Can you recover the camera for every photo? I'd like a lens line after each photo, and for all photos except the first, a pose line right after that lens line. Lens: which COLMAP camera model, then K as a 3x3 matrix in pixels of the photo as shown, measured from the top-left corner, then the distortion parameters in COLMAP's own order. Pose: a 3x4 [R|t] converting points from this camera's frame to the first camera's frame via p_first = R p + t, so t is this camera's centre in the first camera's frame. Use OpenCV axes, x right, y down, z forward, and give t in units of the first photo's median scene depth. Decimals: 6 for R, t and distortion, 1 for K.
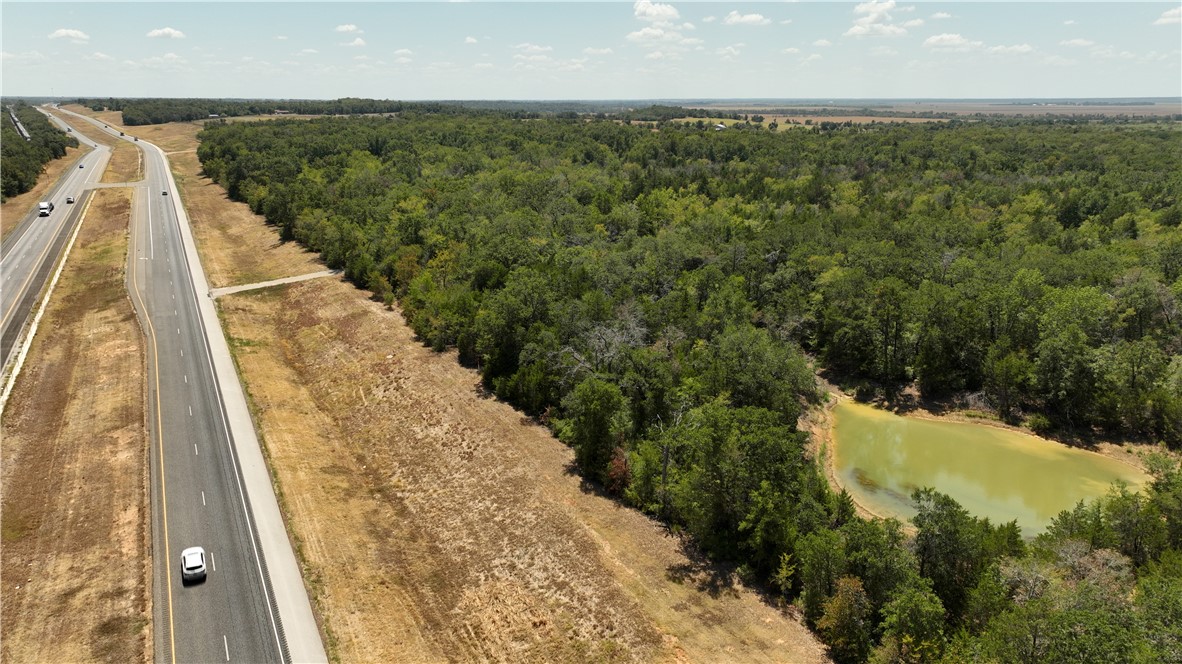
lens RADIAL K [[826.2, 0, 596.4], [0, 826.2, 332.8], [0, 0, 1]] dist [0.001077, 0.008487]
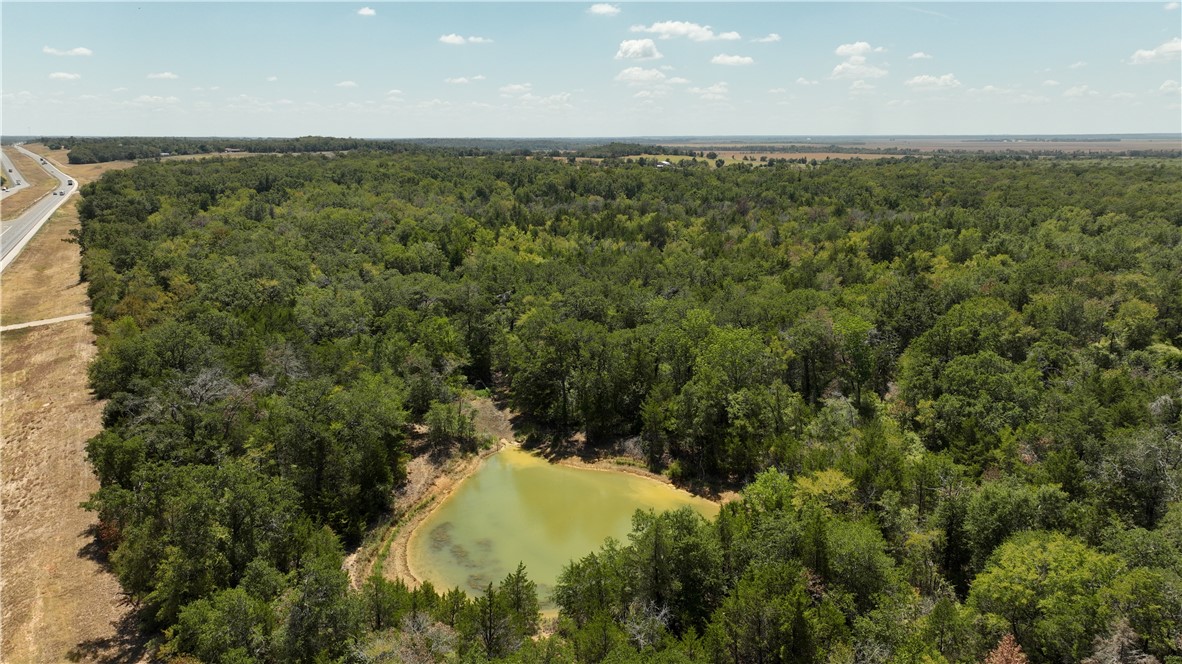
lens RADIAL K [[826.2, 0, 596.4], [0, 826.2, 332.8], [0, 0, 1]] dist [0.001077, 0.008487]
pose [[0.999843, -0.006458, 0.016479, 0.210036], [0.007152, 0.999075, -0.042393, -0.005261], [-0.016190, 0.042504, 0.998965, 0.018552]]
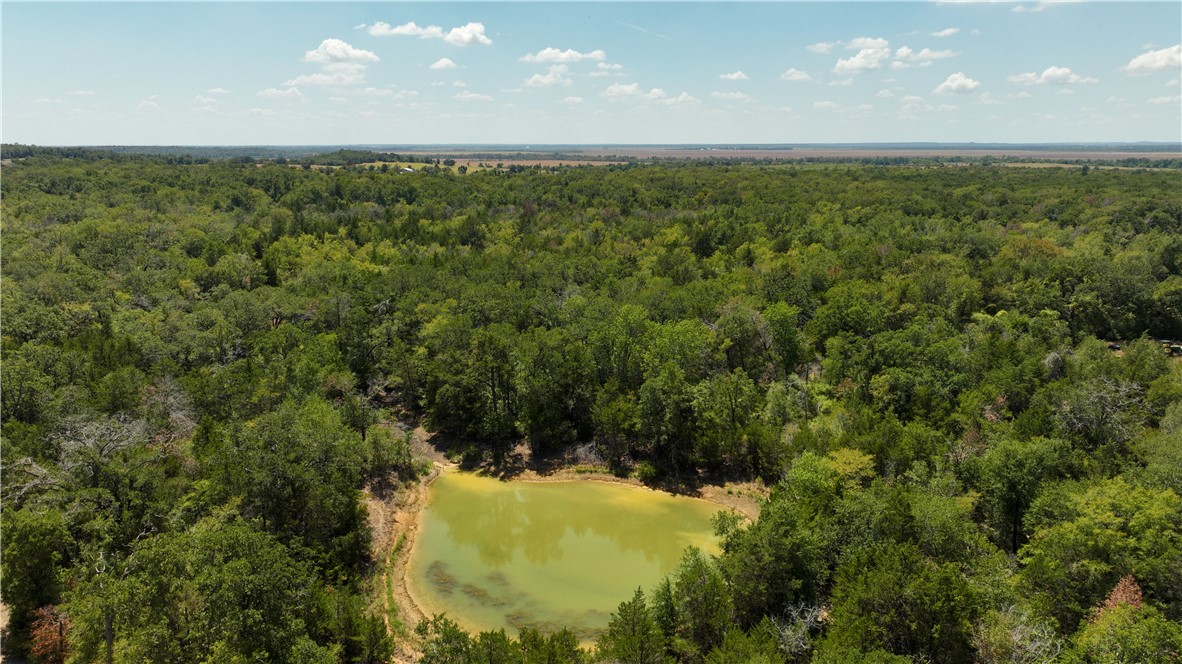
lens RADIAL K [[826.2, 0, 596.4], [0, 826.2, 332.8], [0, 0, 1]] dist [0.001077, 0.008487]
pose [[0.940654, -0.075908, 0.330770, 0.093178], [0.092938, 0.995023, -0.035953, -0.008392], [-0.326395, 0.064560, 0.943026, 0.068535]]
